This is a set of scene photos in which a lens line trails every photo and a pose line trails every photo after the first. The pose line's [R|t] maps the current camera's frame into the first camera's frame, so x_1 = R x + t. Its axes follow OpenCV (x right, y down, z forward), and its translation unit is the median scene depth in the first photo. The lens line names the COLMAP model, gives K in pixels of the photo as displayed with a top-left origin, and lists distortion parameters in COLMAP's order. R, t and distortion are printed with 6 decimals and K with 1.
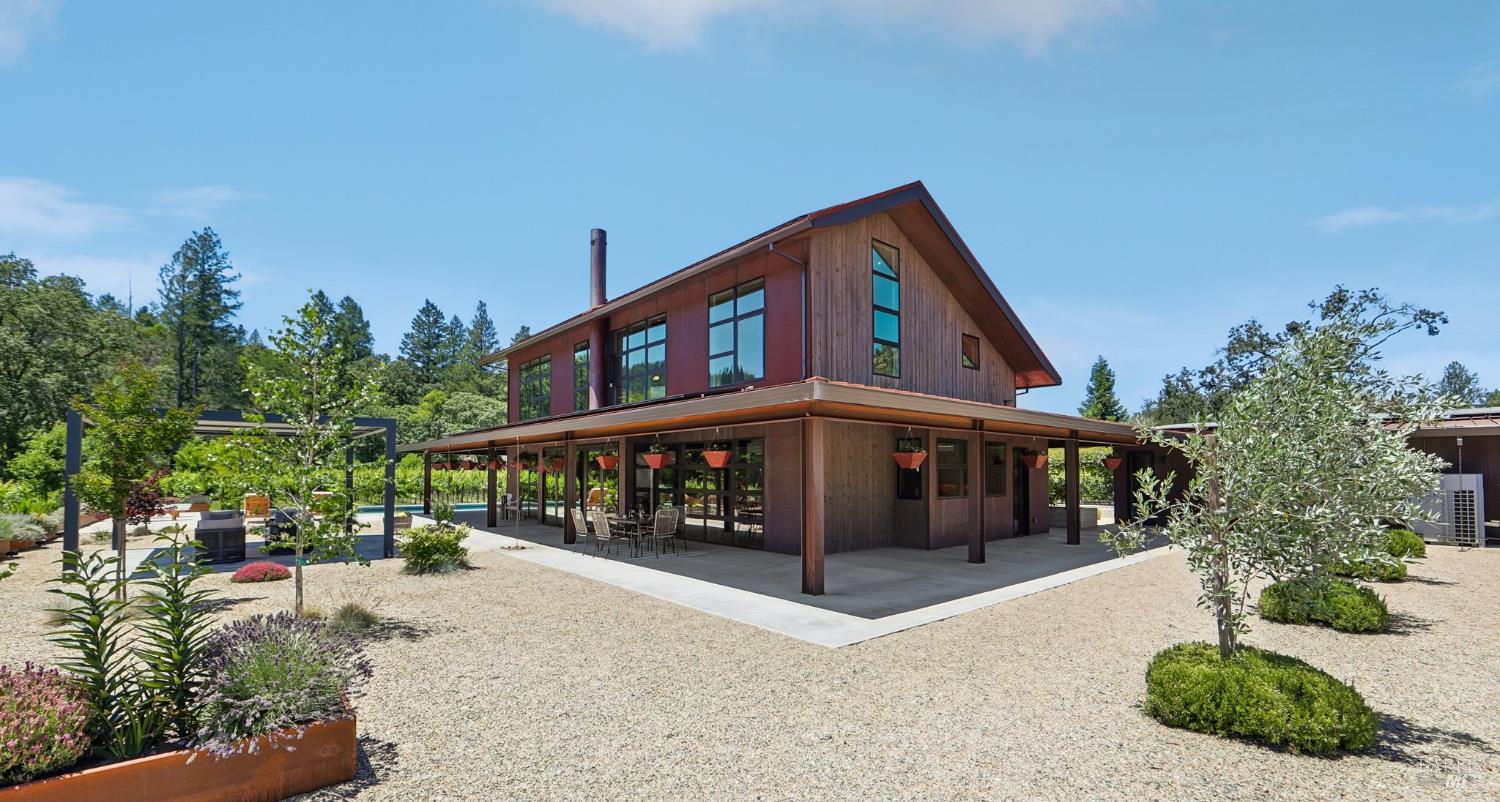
lens RADIAL K [[615.1, 0, 777.1], [0, 615.1, 453.9], [0, 0, 1]] dist [-0.014389, -0.000037]
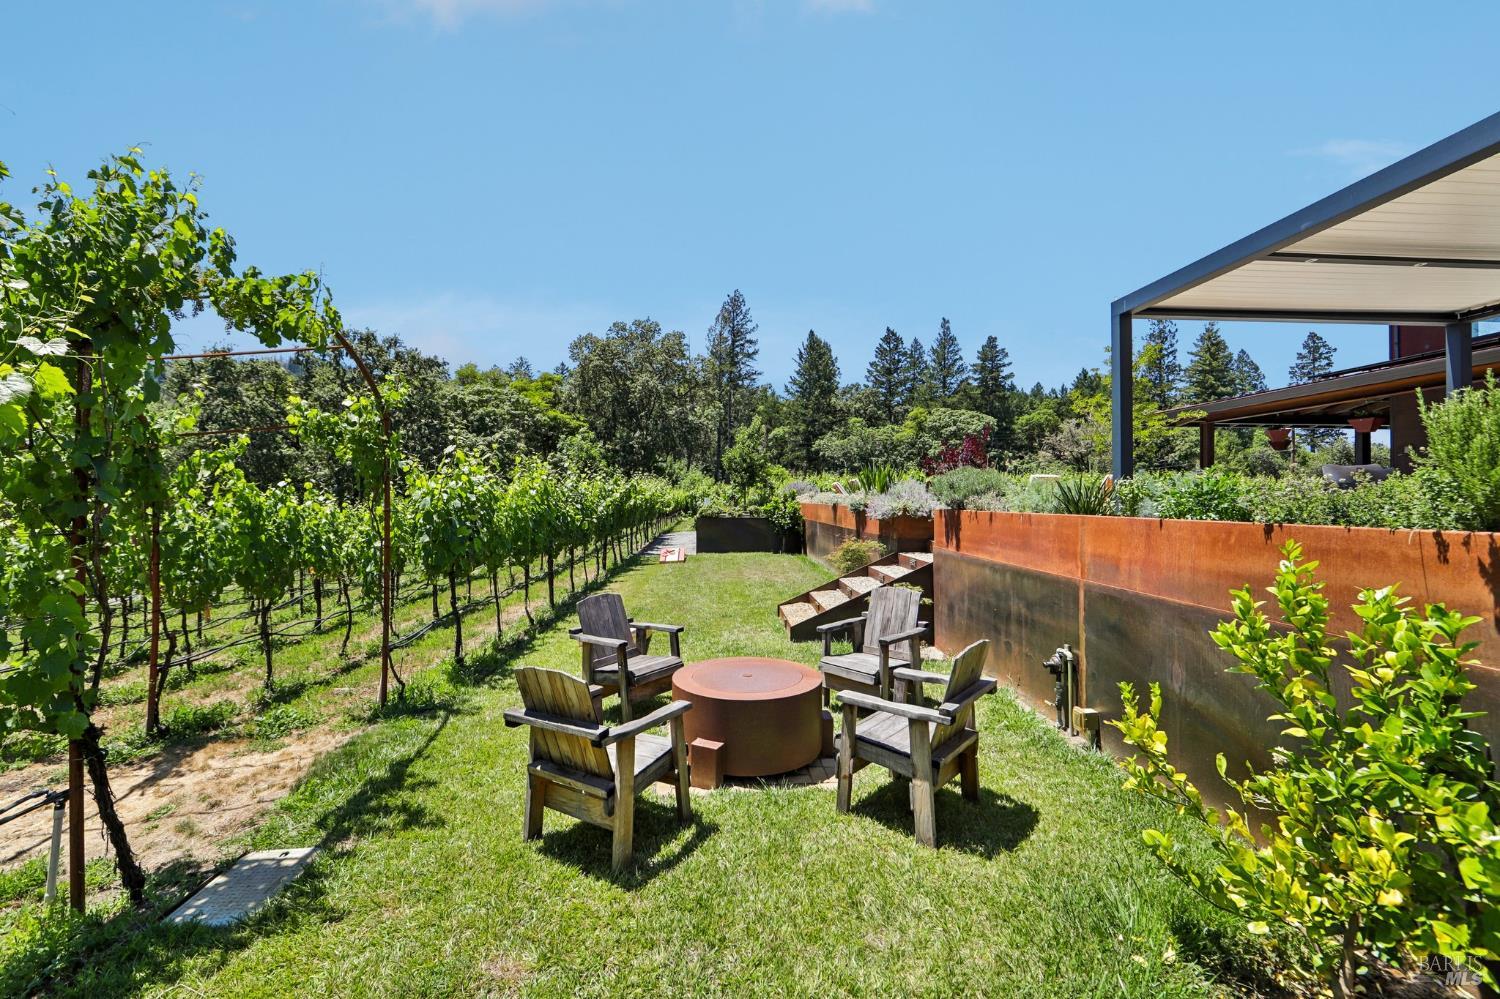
lens RADIAL K [[612.9, 0, 750.0], [0, 612.9, 499.5], [0, 0, 1]] dist [-0.010005, 0.000172]
pose [[0.777307, 0.011633, -0.629014, -0.134410], [0.007224, 0.999598, 0.027414, 0.015174], [0.629080, -0.025853, 0.776911, 0.045241]]
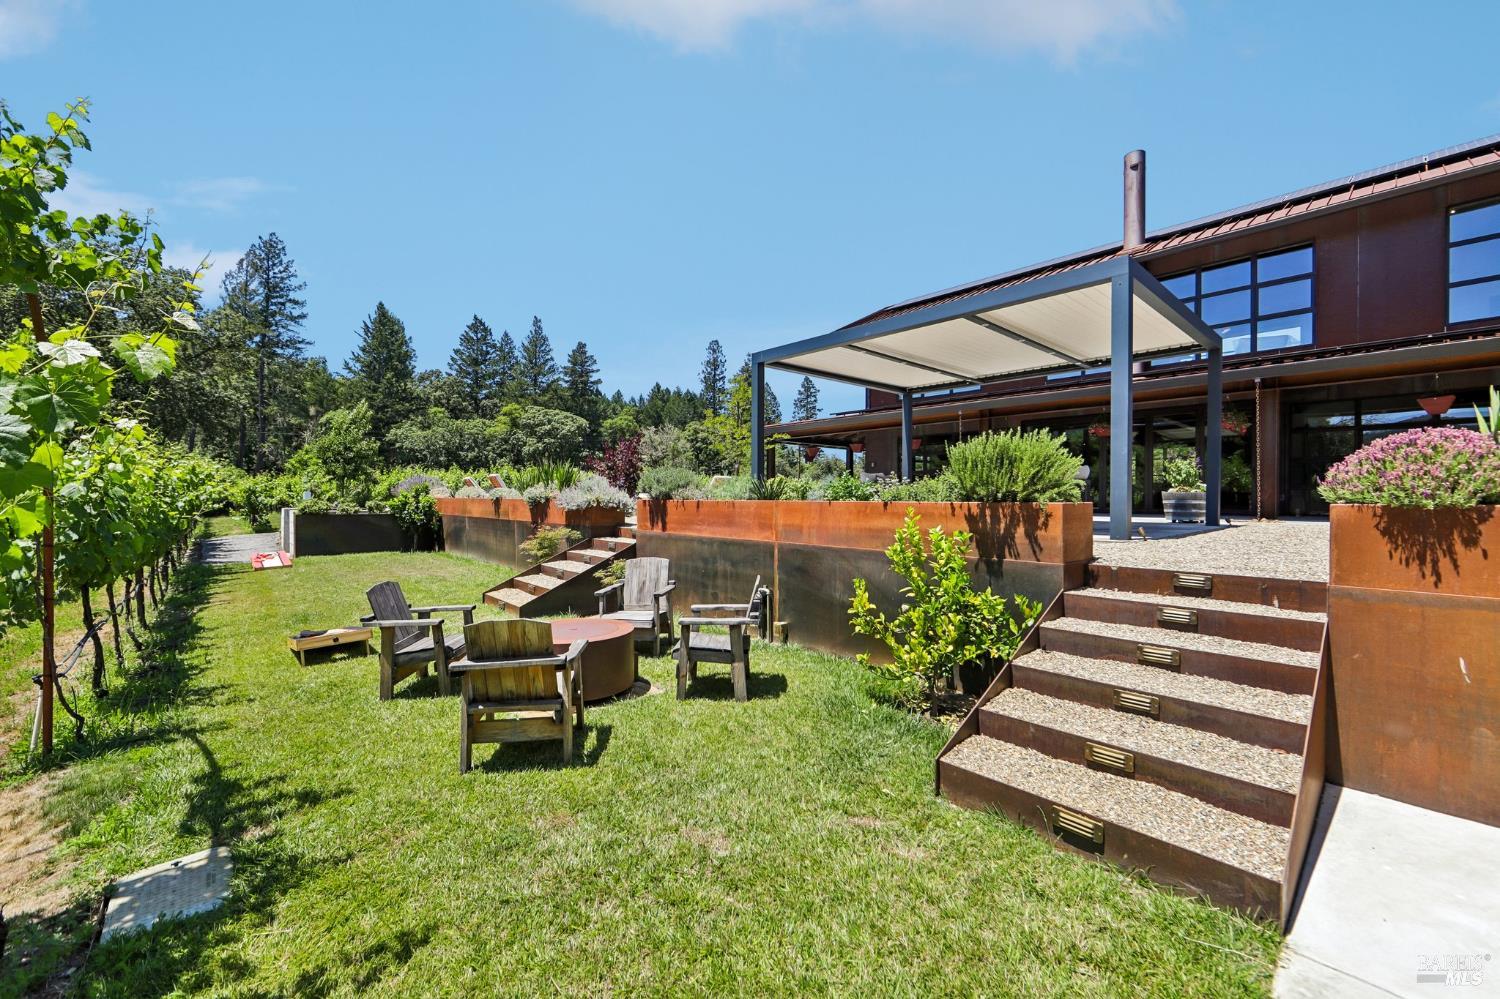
lens RADIAL K [[605.4, 0, 750.0], [0, 605.4, 499.5], [0, 0, 1]] dist [0.003295, 0.000189]
pose [[0.999663, 0.013986, -0.021871, -0.143664], [-0.013346, 0.999485, 0.029171, 0.015547], [0.022268, -0.028869, 0.999335, 0.028230]]
